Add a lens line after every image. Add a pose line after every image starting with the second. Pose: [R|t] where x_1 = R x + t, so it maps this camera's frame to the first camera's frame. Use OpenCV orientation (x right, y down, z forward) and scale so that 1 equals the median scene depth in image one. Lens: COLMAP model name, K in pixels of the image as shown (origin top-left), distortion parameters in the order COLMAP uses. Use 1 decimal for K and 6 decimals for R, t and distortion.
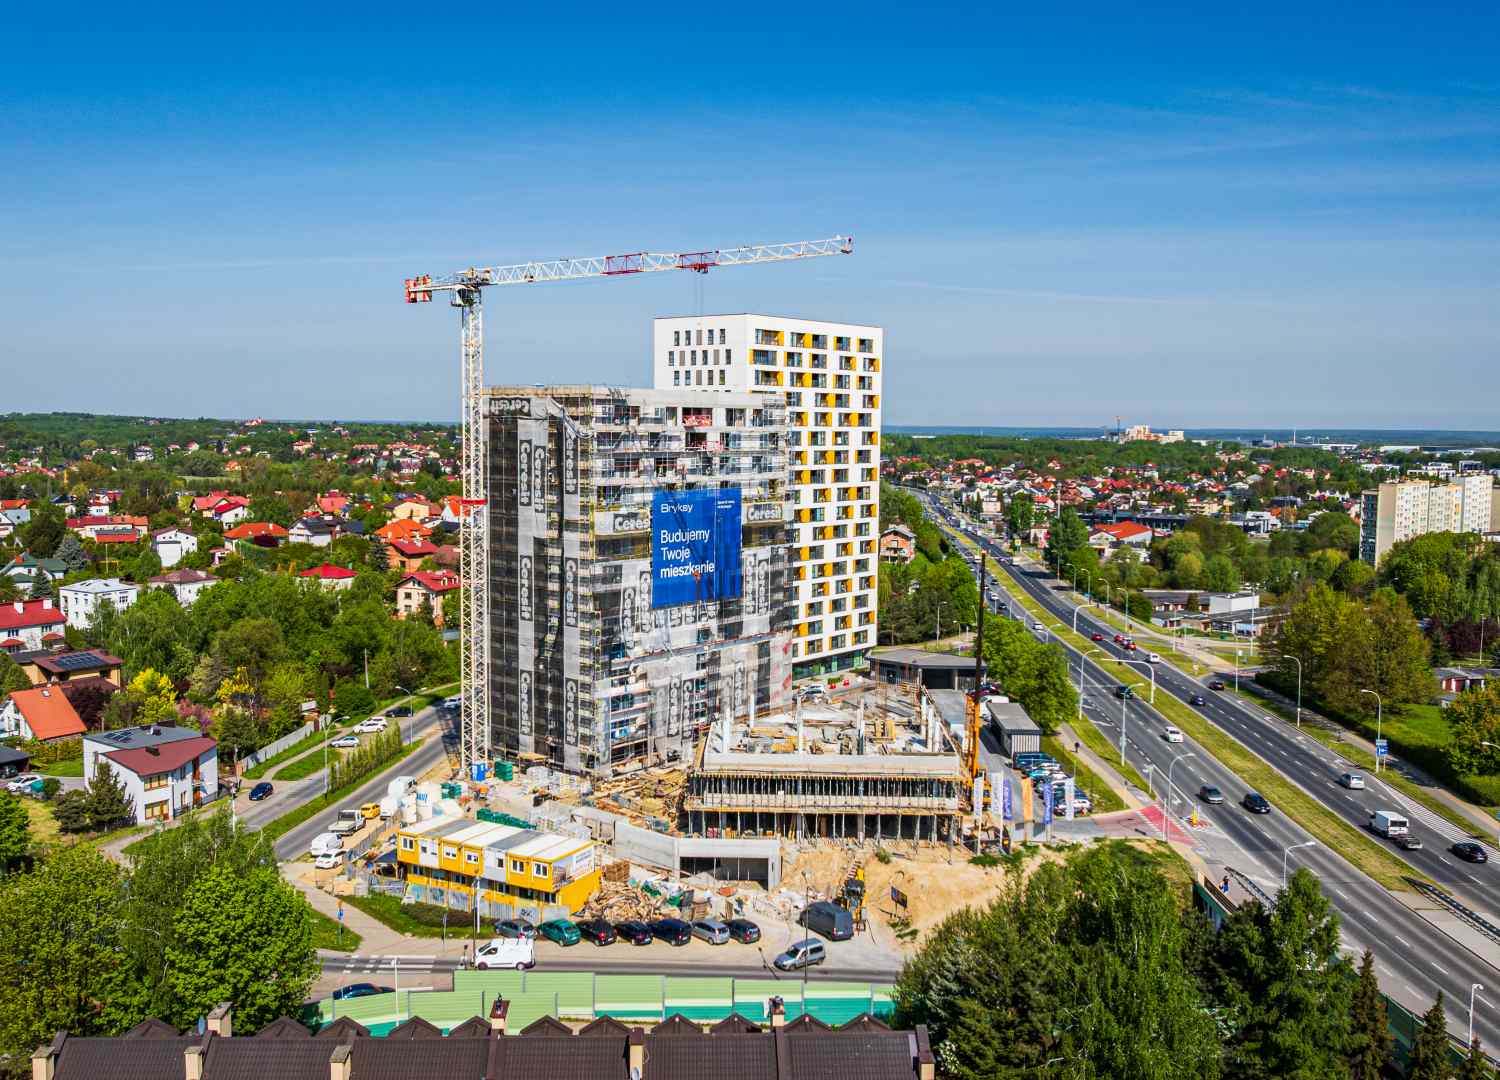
lens RADIAL K [[1424.2, 0, 746.6], [0, 1424.2, 543.0], [0, 0, 1]] dist [-0.034296, 0.000000]
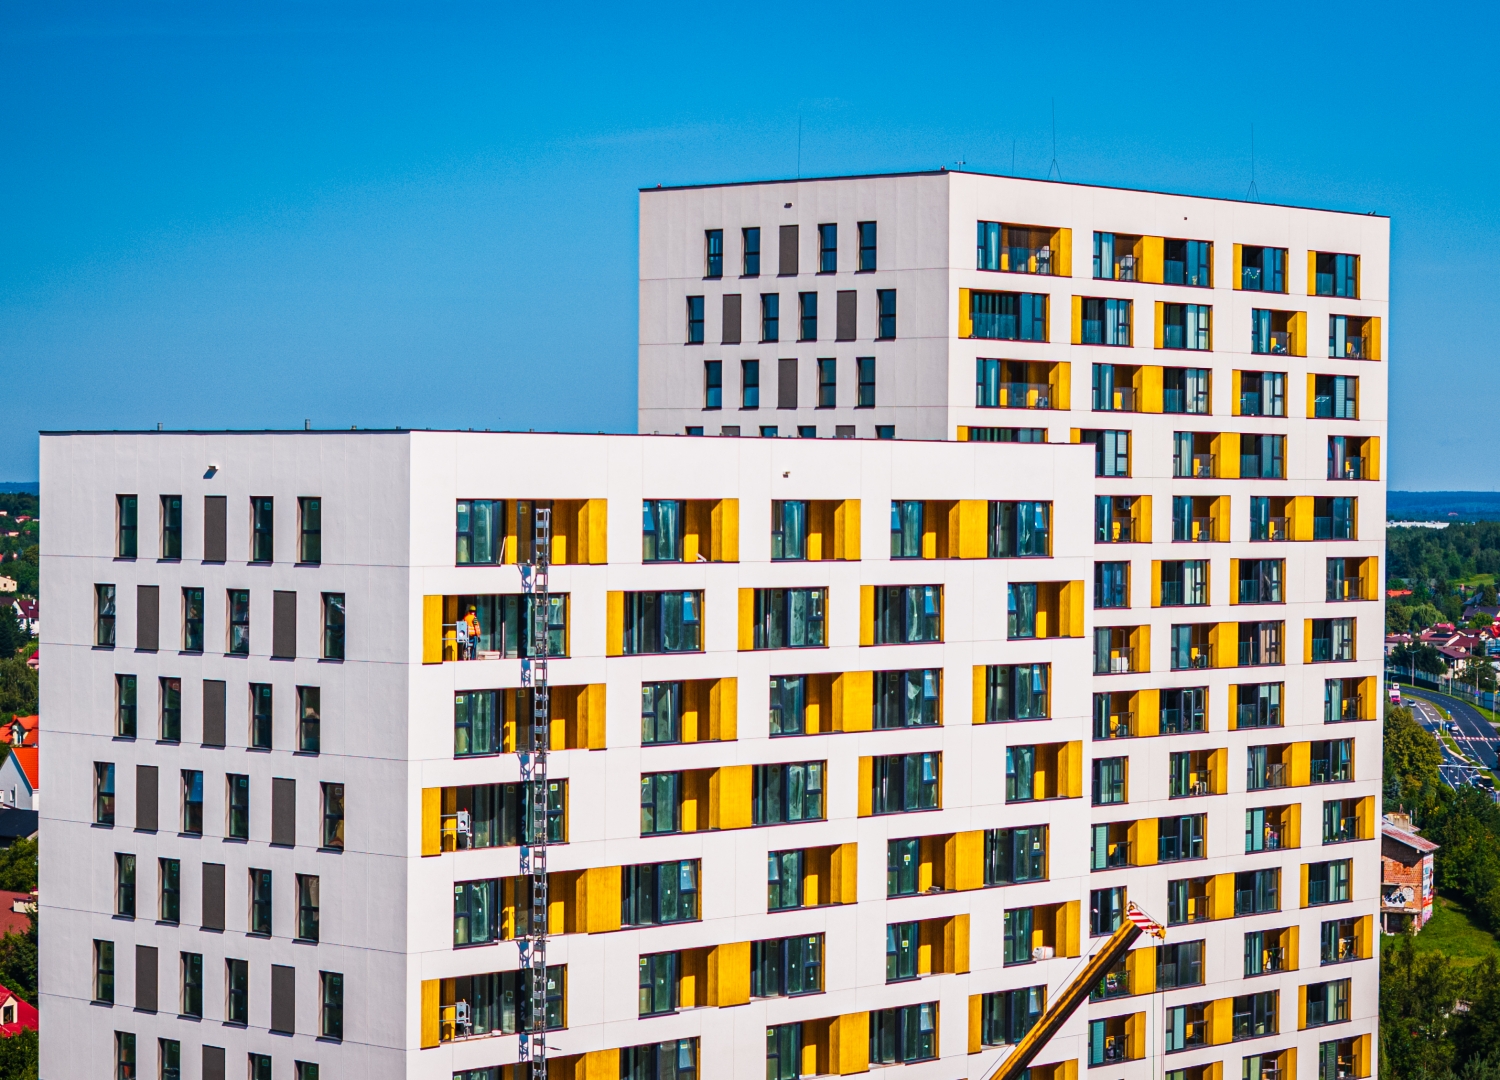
lens RADIAL K [[4085.4, 0, 745.7], [0, 4085.4, 539.7], [0, 0, 1]] dist [-0.153060, 0.000000]
pose [[0.999285, -0.001401, -0.037773, -0.009614], [-0.001254, 0.997534, -0.070178, -0.022686], [0.037778, 0.070175, 0.996819, 0.143377]]
